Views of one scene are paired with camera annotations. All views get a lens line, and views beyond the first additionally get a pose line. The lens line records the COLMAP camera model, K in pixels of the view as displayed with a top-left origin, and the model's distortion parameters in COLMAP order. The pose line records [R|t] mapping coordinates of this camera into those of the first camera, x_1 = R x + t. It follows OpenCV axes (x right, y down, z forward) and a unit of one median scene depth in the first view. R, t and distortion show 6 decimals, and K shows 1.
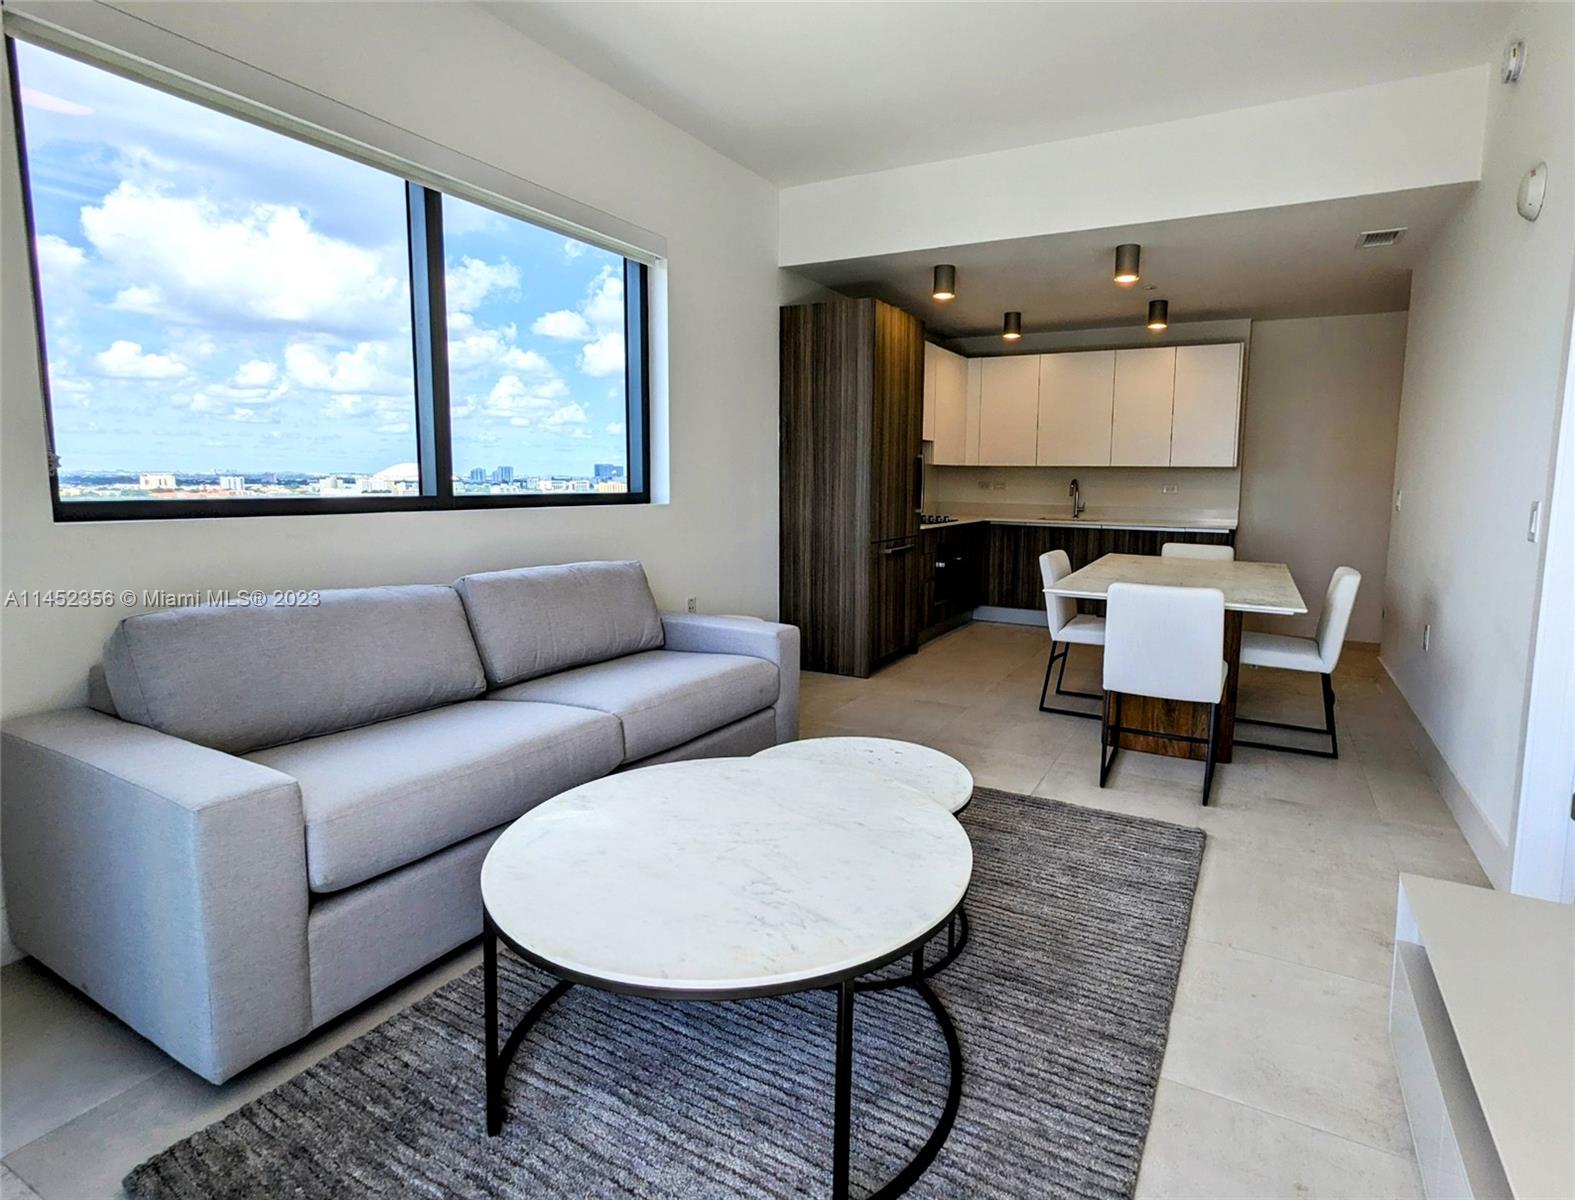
lens RADIAL K [[889.2, 0, 799.6], [0, 889.2, 603.6], [0, 0, 1]] dist [-0.002791, 0.002523]
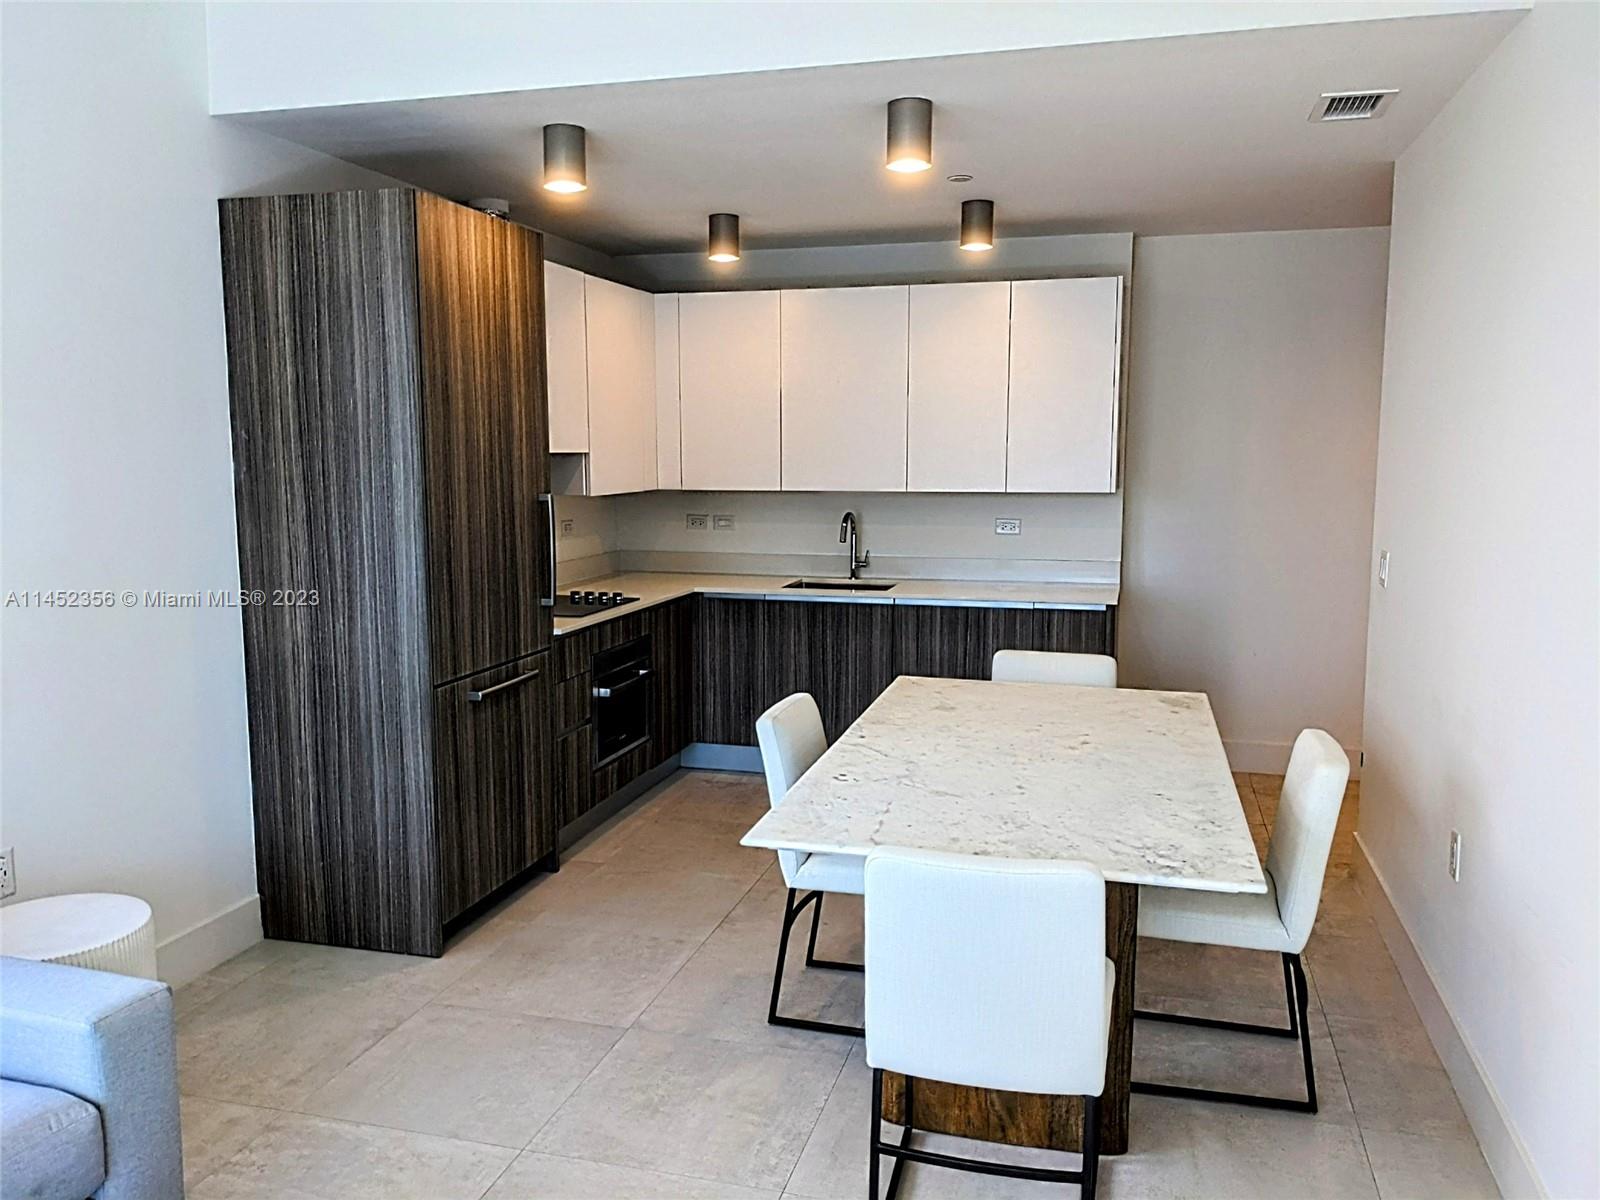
lens RADIAL K [[1251.2, 0, 790.8], [0, 1251.2, 595.8], [0, 0, 1]] dist [0.065305, -0.104735]
pose [[0.979442, -0.039299, 0.197859, 0.135410], [0.036963, 0.999197, 0.015491, -0.119390], [-0.198309, -0.007859, 0.980108, 0.270575]]
